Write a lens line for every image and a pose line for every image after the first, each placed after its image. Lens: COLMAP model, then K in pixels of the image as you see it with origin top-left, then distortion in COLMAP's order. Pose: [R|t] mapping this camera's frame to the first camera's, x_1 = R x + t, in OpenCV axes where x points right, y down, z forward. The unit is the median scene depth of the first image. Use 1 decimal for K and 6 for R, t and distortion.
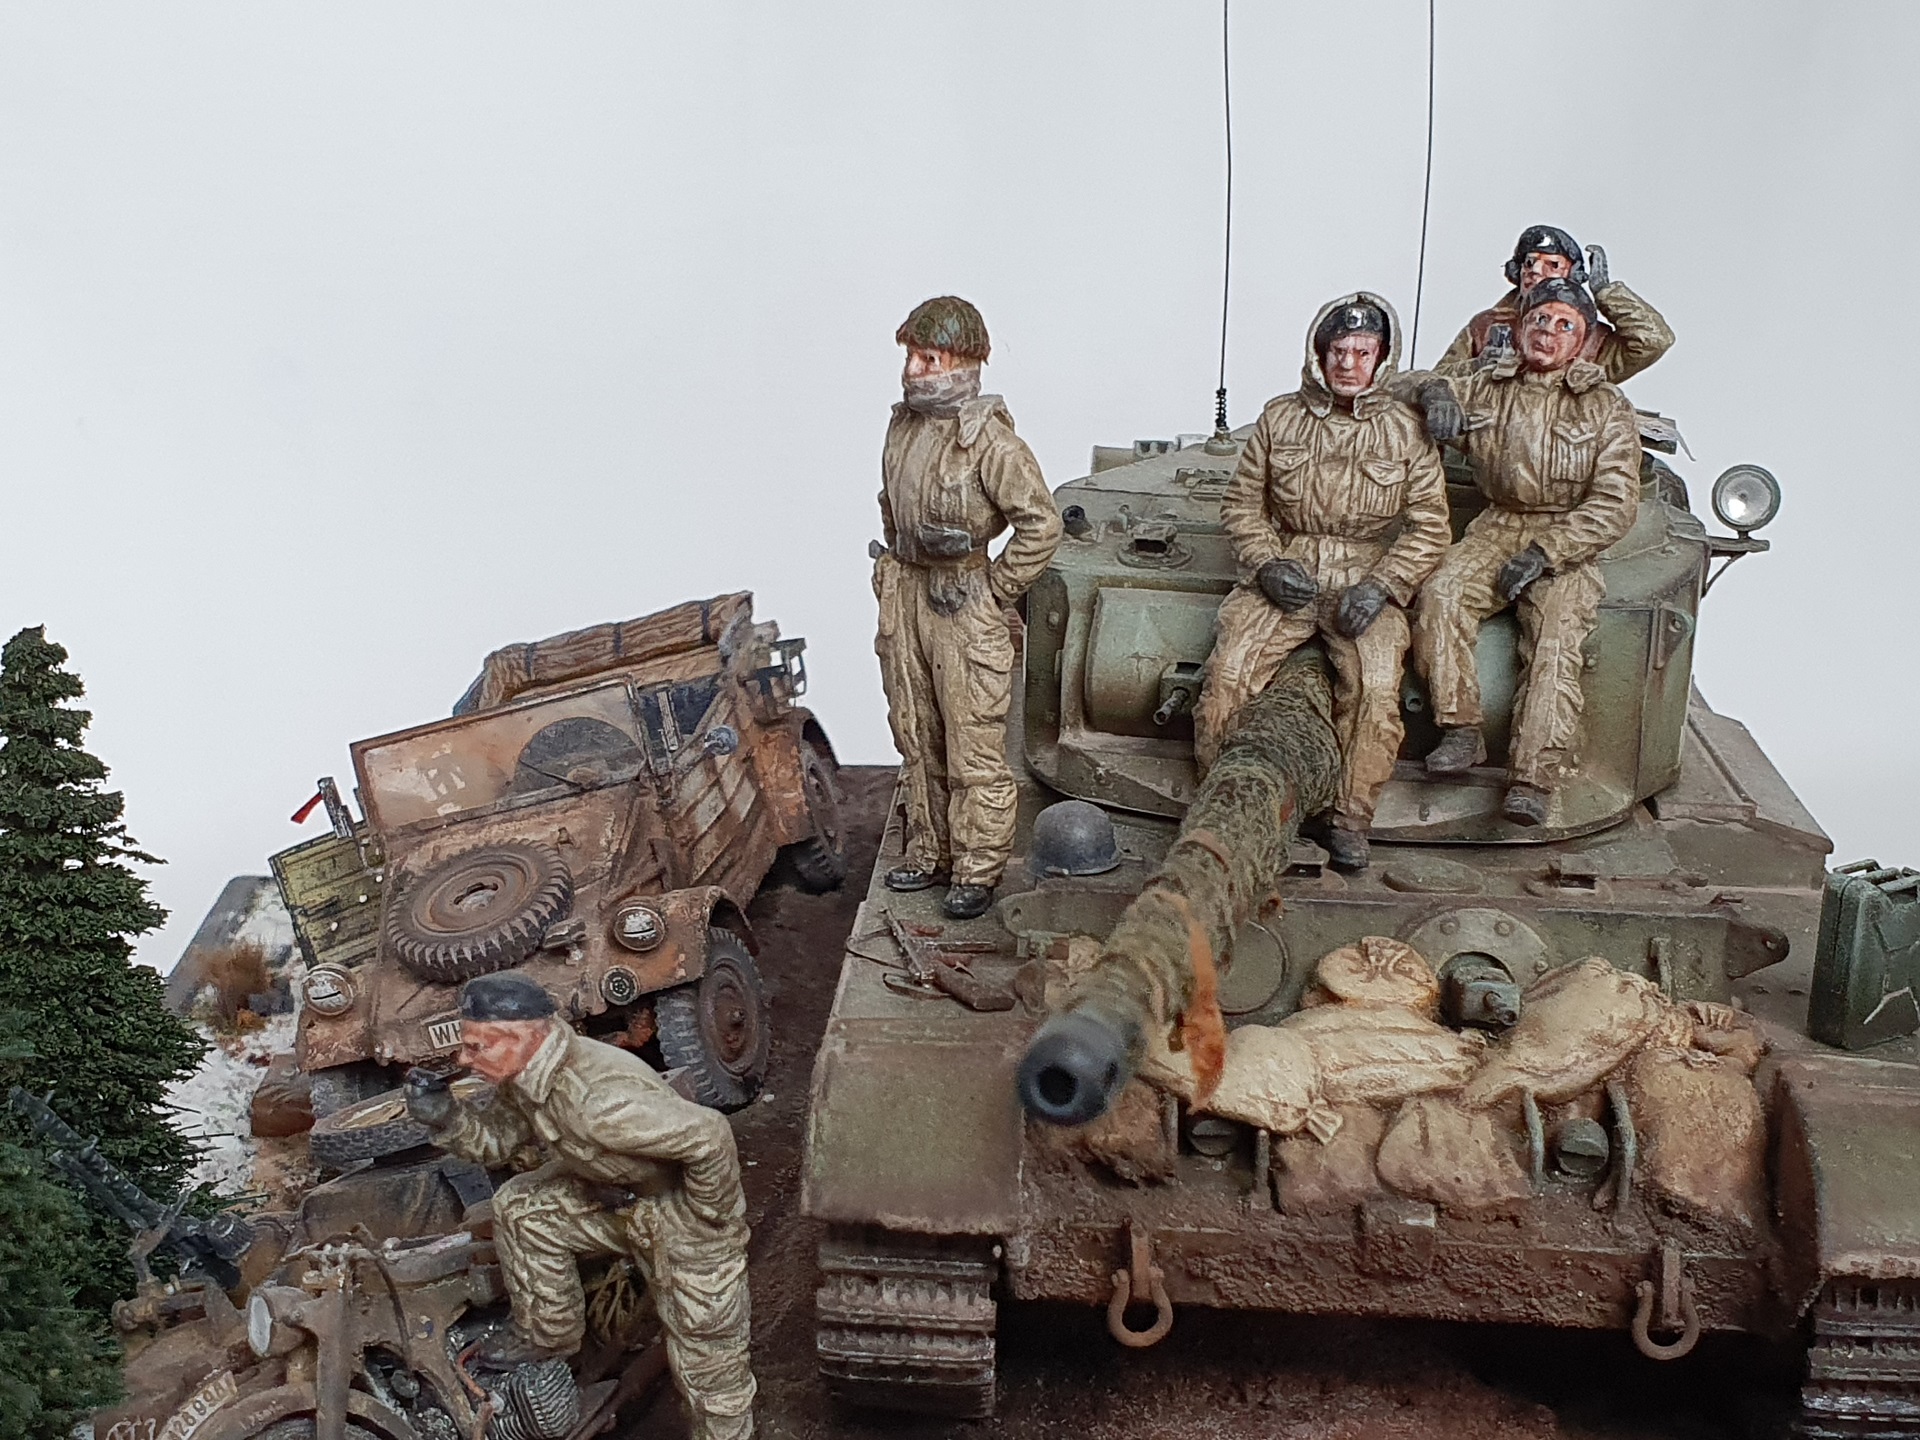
lens RADIAL K [[2963.0, 0, 963.3], [0, 2963.0, 776.3], [0, 0, 1]] dist [0.340319, -1.664551]
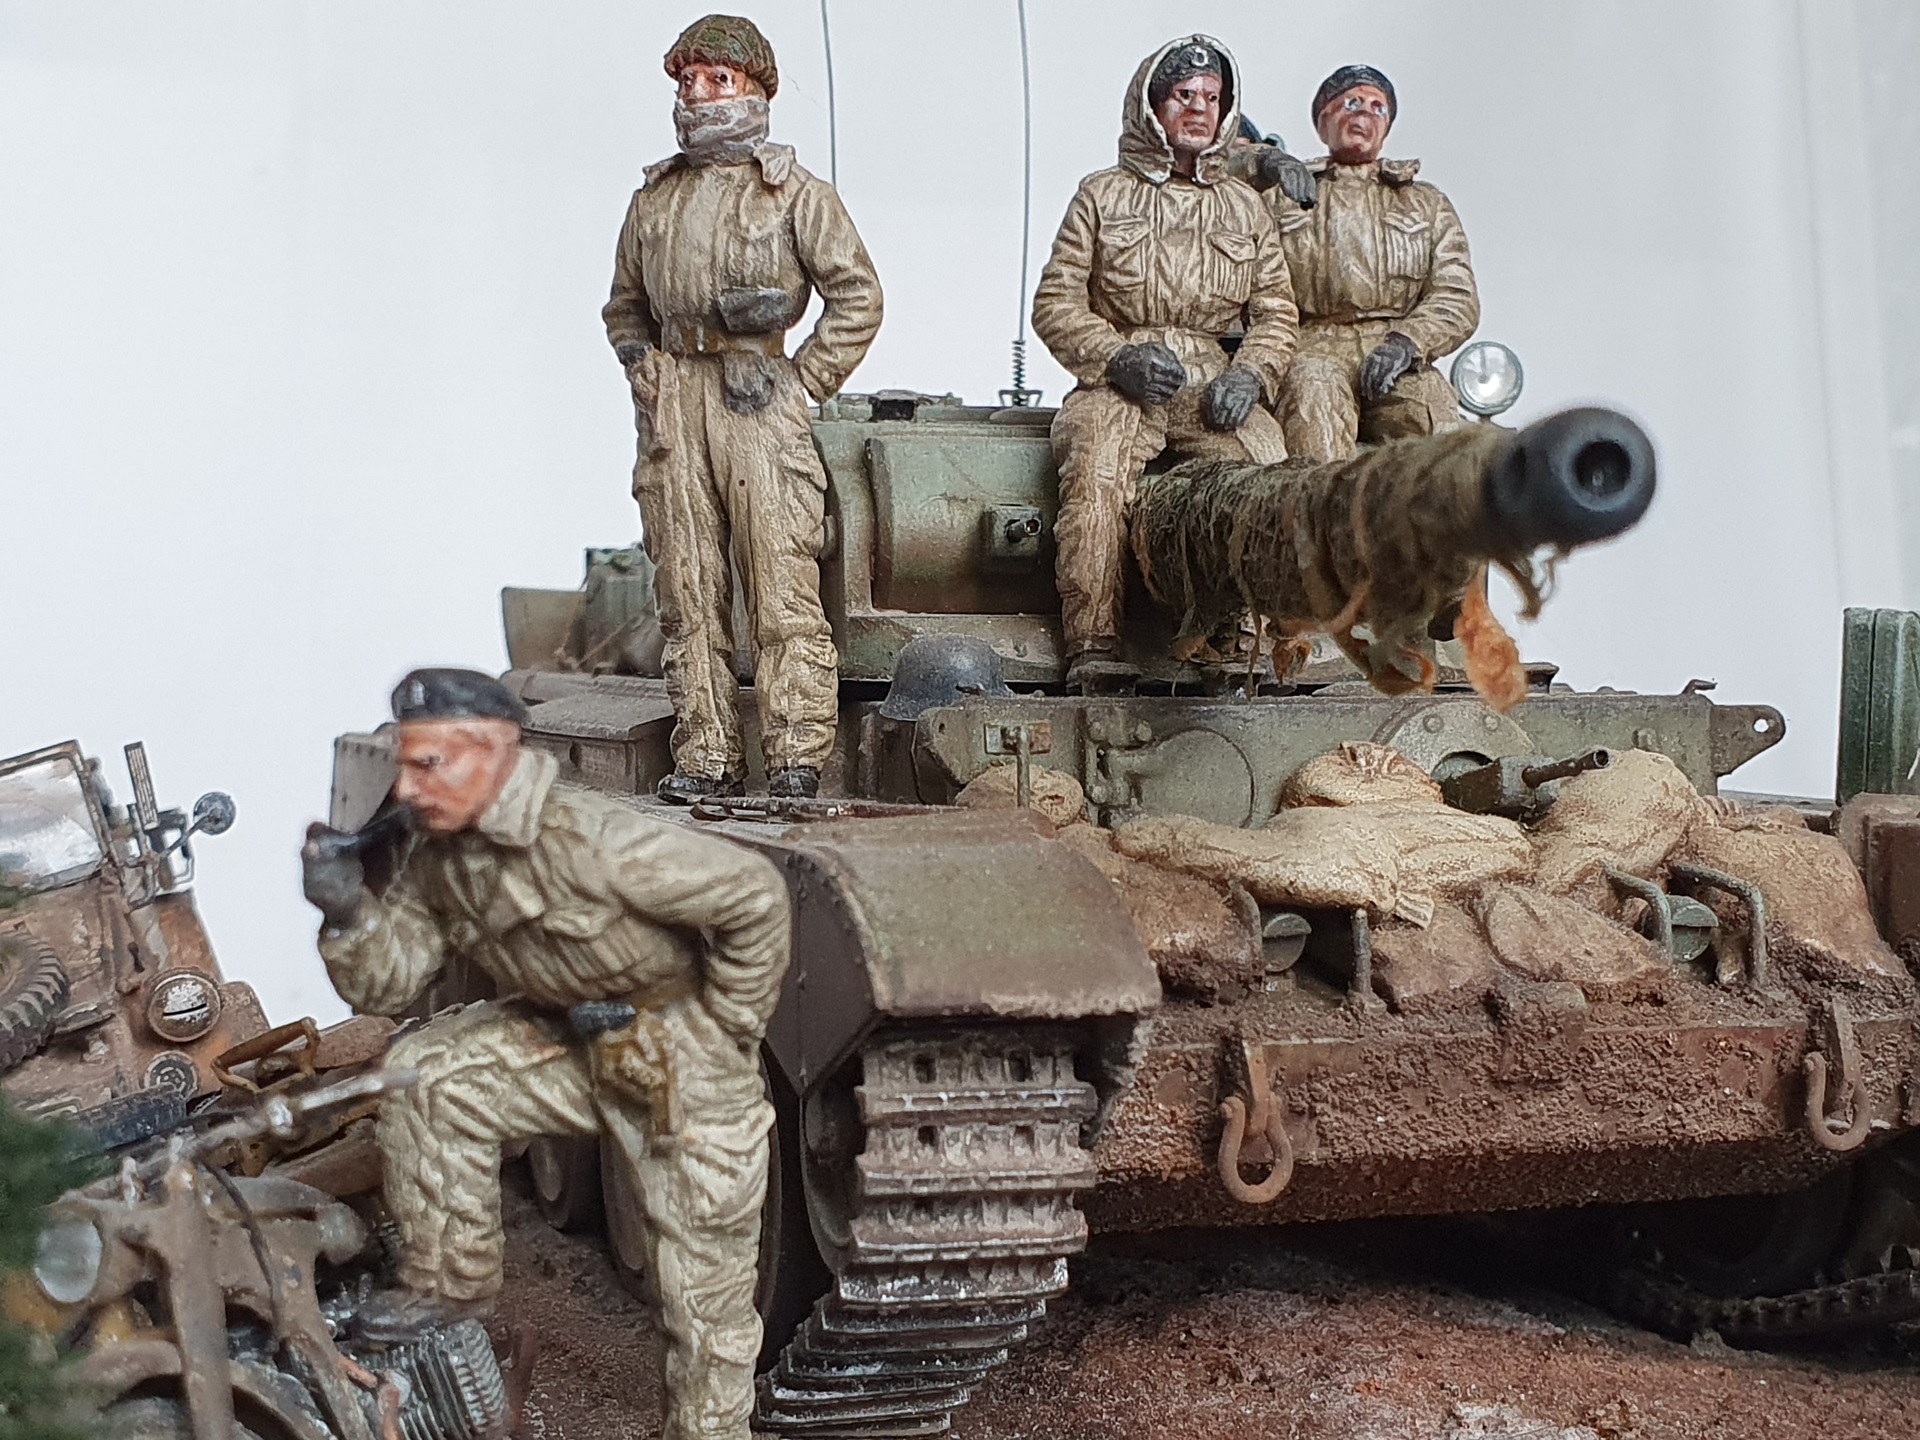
lens RADIAL K [[2963.0, 0, 963.3], [0, 2963.0, 776.3], [0, 0, 1]] dist [0.340319, -1.664551]
pose [[0.918460, -0.035012, 0.393961, -0.269382], [0.125486, 0.970407, -0.206310, 0.209244], [-0.375079, 0.238924, 0.895673, 0.304170]]
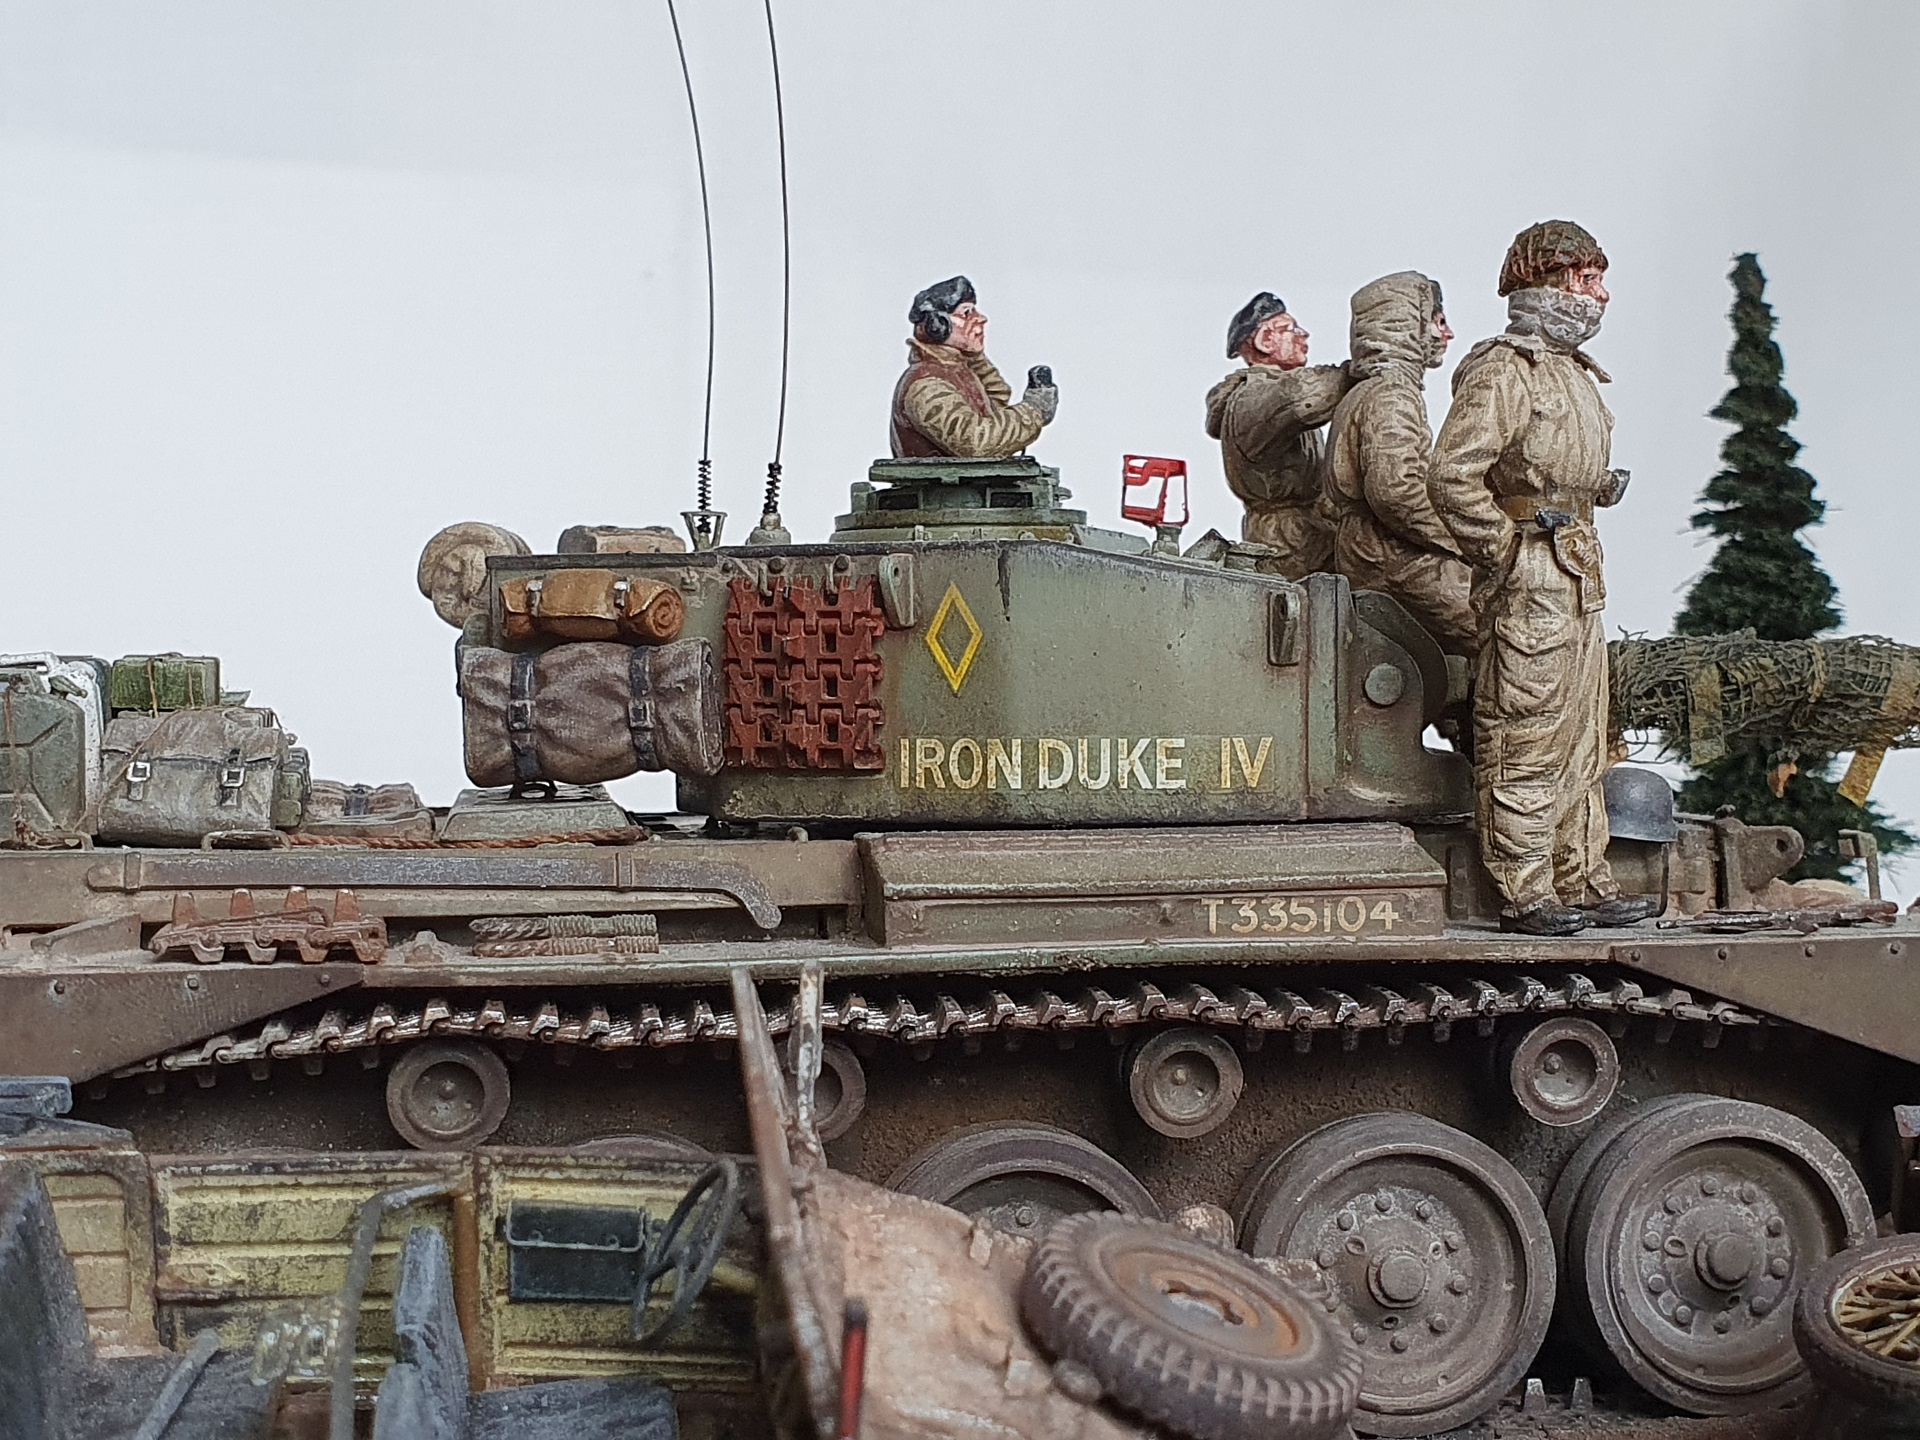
lens RADIAL K [[2906.8, 0, 957.8], [0, 2906.8, 789.8], [0, 0, 1]] dist [0.367393, -1.835860]
pose [[-0.214840, -0.053227, 0.975198, -0.827245], [0.278679, 0.953660, 0.113446, -0.147964], [-0.936046, 0.296140, -0.190051, 1.376574]]
